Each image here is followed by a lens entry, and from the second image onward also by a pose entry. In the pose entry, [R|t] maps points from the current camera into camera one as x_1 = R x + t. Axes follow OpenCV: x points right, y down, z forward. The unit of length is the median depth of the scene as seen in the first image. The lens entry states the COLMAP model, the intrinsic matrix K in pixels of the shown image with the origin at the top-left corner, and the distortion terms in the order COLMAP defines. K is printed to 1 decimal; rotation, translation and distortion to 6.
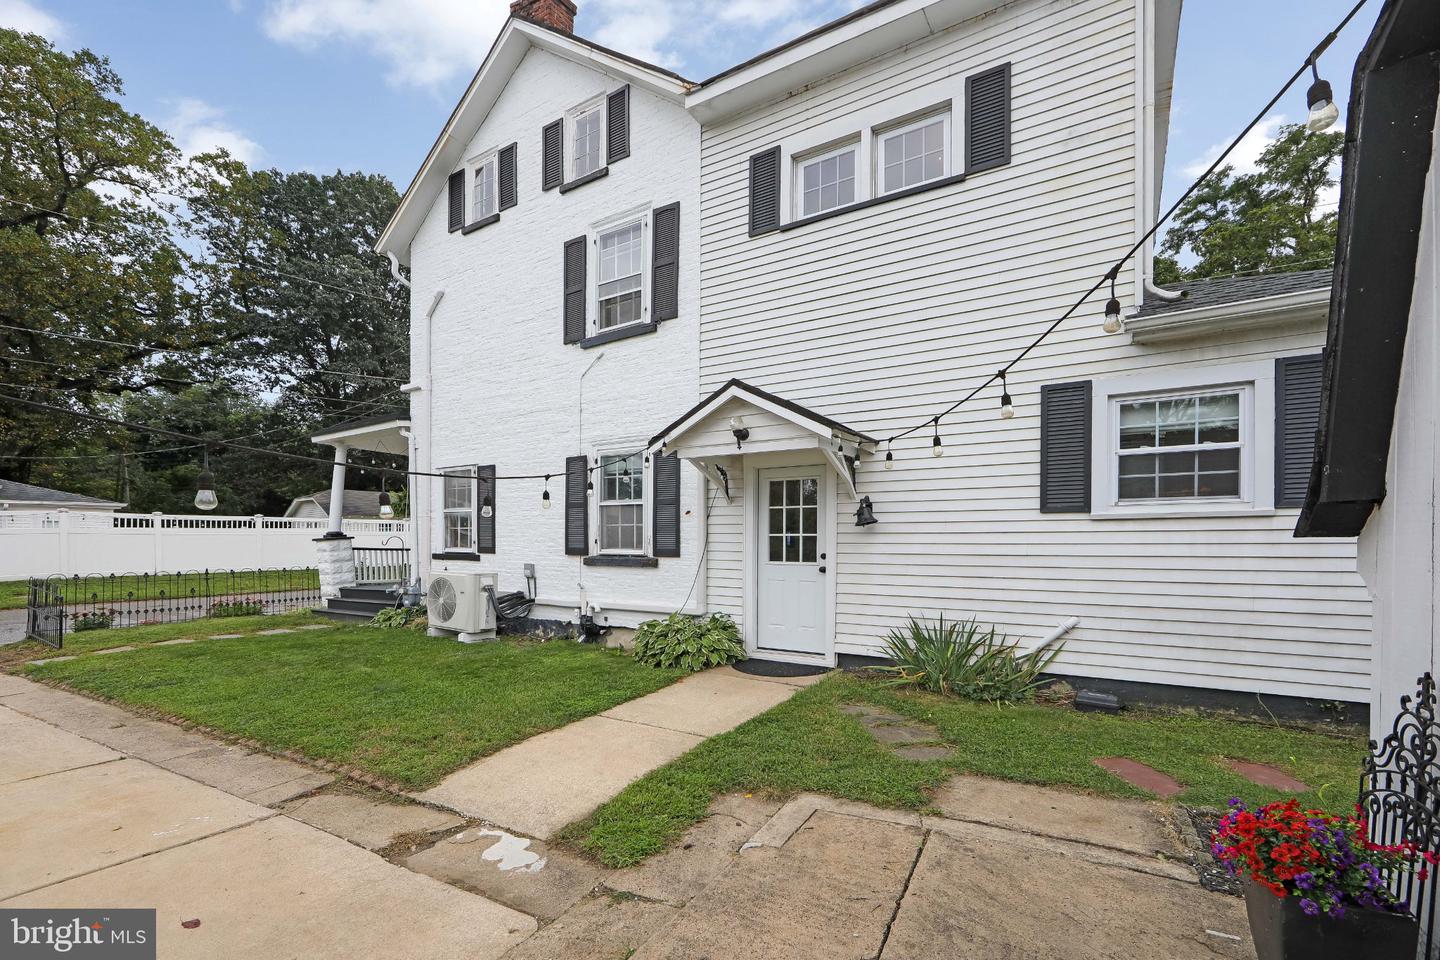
lens RADIAL K [[580.4, 0, 721.5], [0, 580.4, 557.0], [0, 0, 1]] dist [-0.001159, -0.000127]
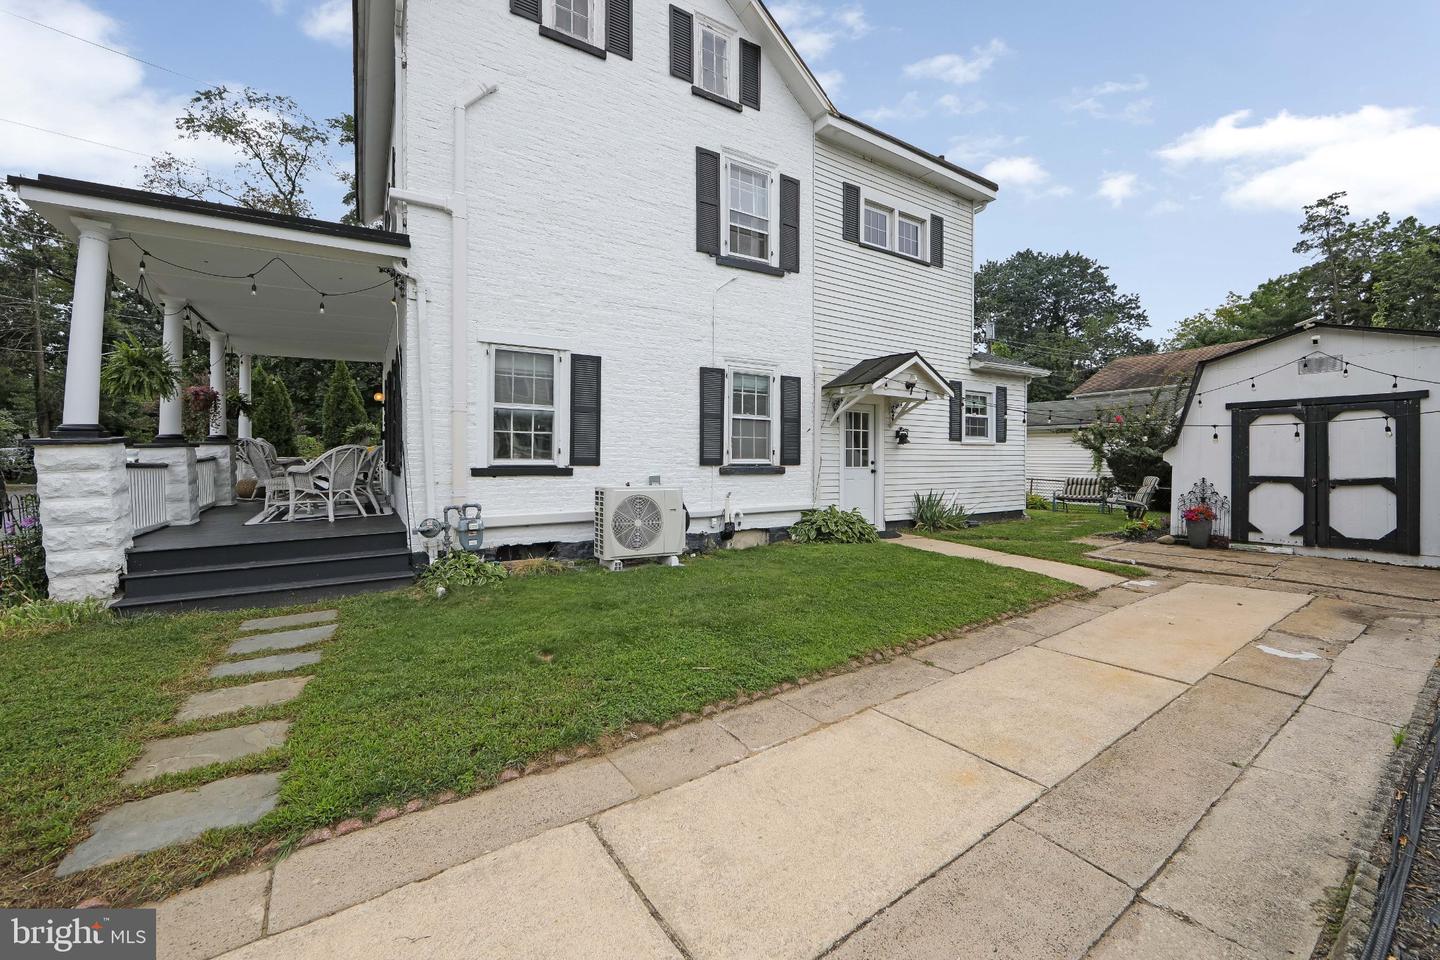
lens RADIAL K [[578.4, 0, 711.3], [0, 578.4, 484.1], [0, 0, 1]] dist [-0.000326, -0.000116]
pose [[0.457357, -0.036831, 0.888520, -1.250854], [0.025756, 0.999271, 0.028164, 0.001057], [-0.888910, 0.010004, 0.457972, 0.584889]]
